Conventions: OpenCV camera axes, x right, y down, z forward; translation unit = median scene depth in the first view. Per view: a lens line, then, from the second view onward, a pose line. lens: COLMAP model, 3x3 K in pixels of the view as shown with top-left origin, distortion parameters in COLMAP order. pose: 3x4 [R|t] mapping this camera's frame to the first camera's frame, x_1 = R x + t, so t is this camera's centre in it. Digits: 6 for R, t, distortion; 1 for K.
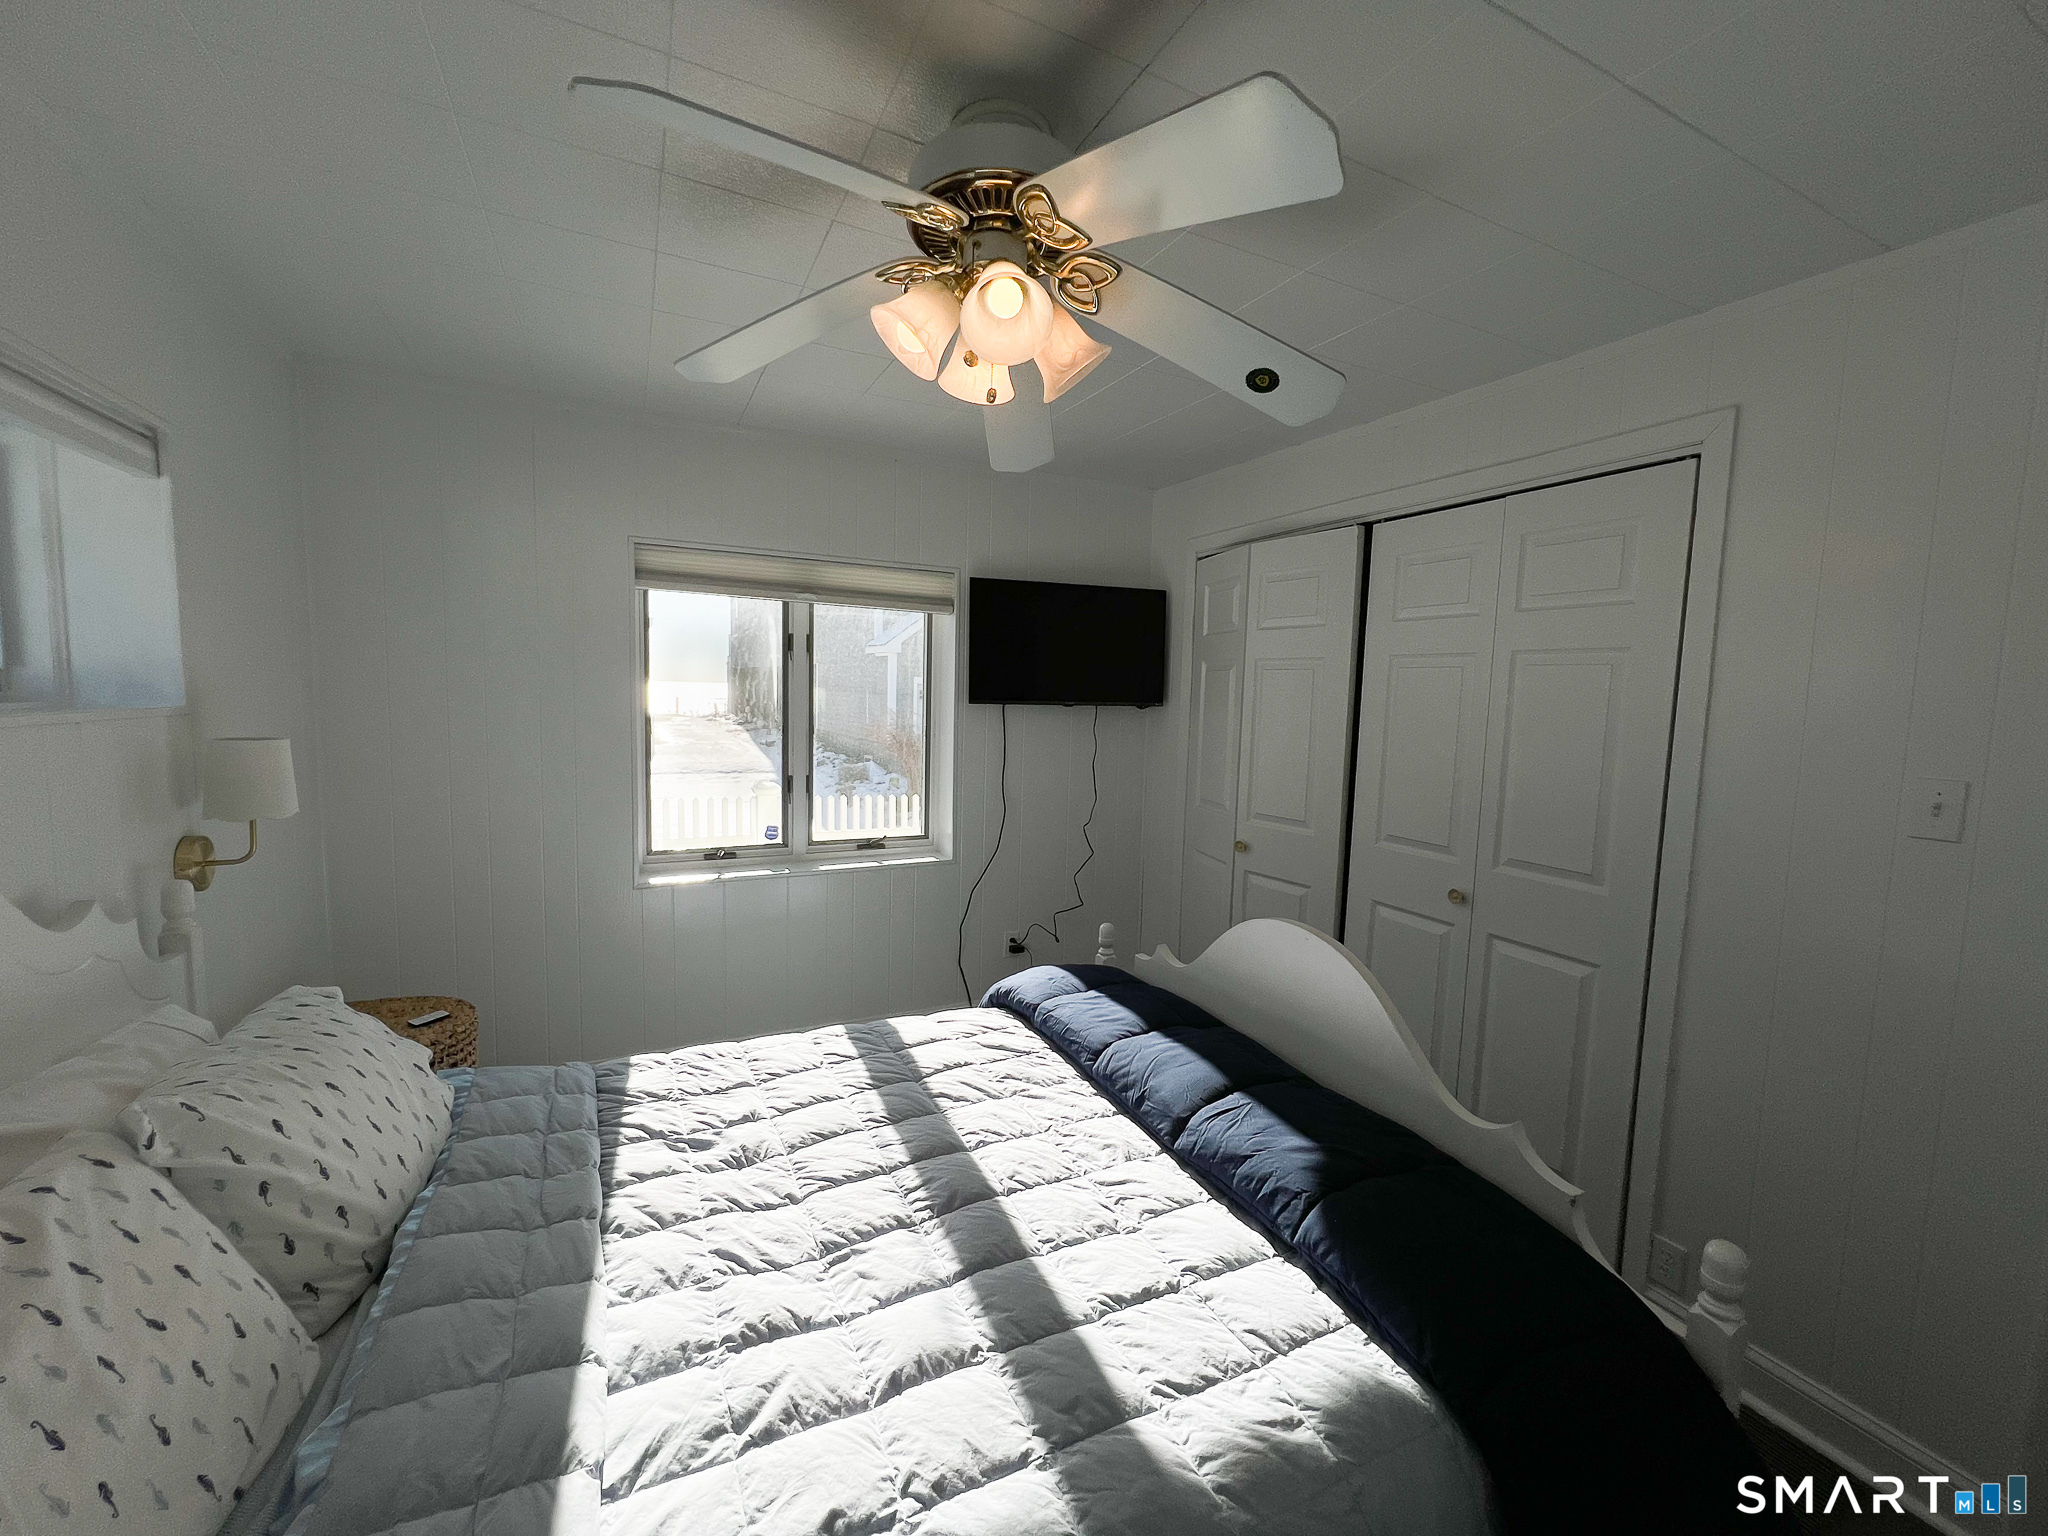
lens RADIAL K [[819.8, 0, 1019.8], [0, 819.8, 760.8], [0, 0, 1]] dist [-0.002954, 0.000654]
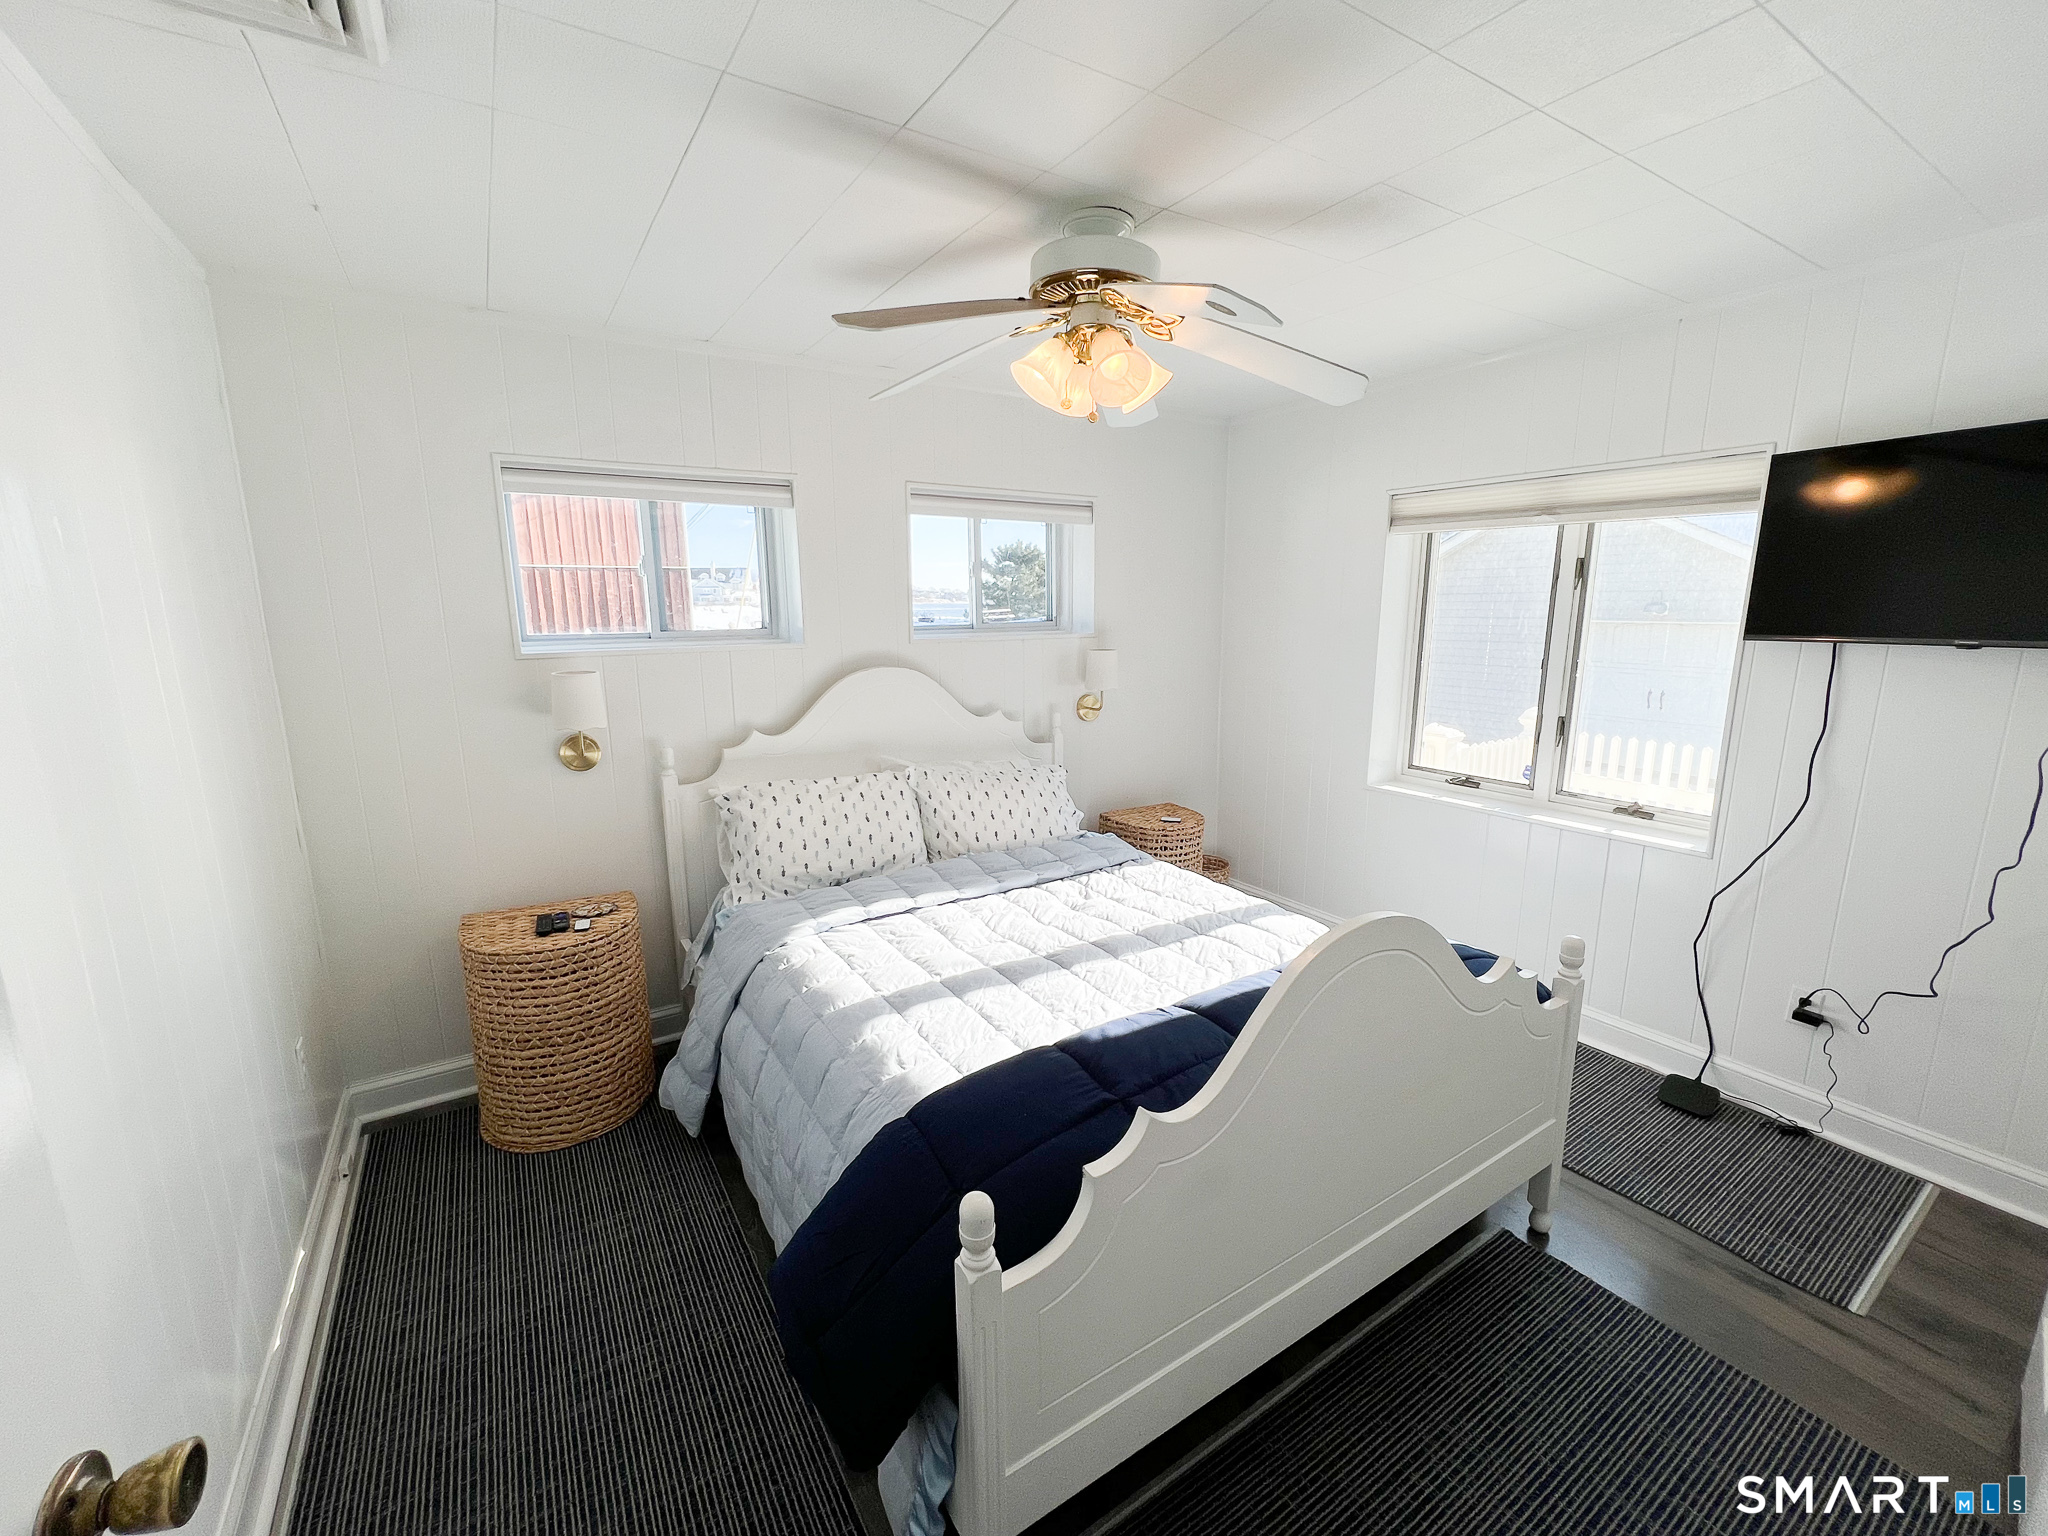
lens RADIAL K [[819.8, 0, 1016.1], [0, 819.8, 769.6], [0, 0, 1]] dist [-0.002954, 0.000654]
pose [[0.107814, 0.174075, -0.978813, 1.117841], [-0.075142, 0.983162, 0.166571, -0.059526], [0.991327, 0.055591, 0.119079, 0.578380]]
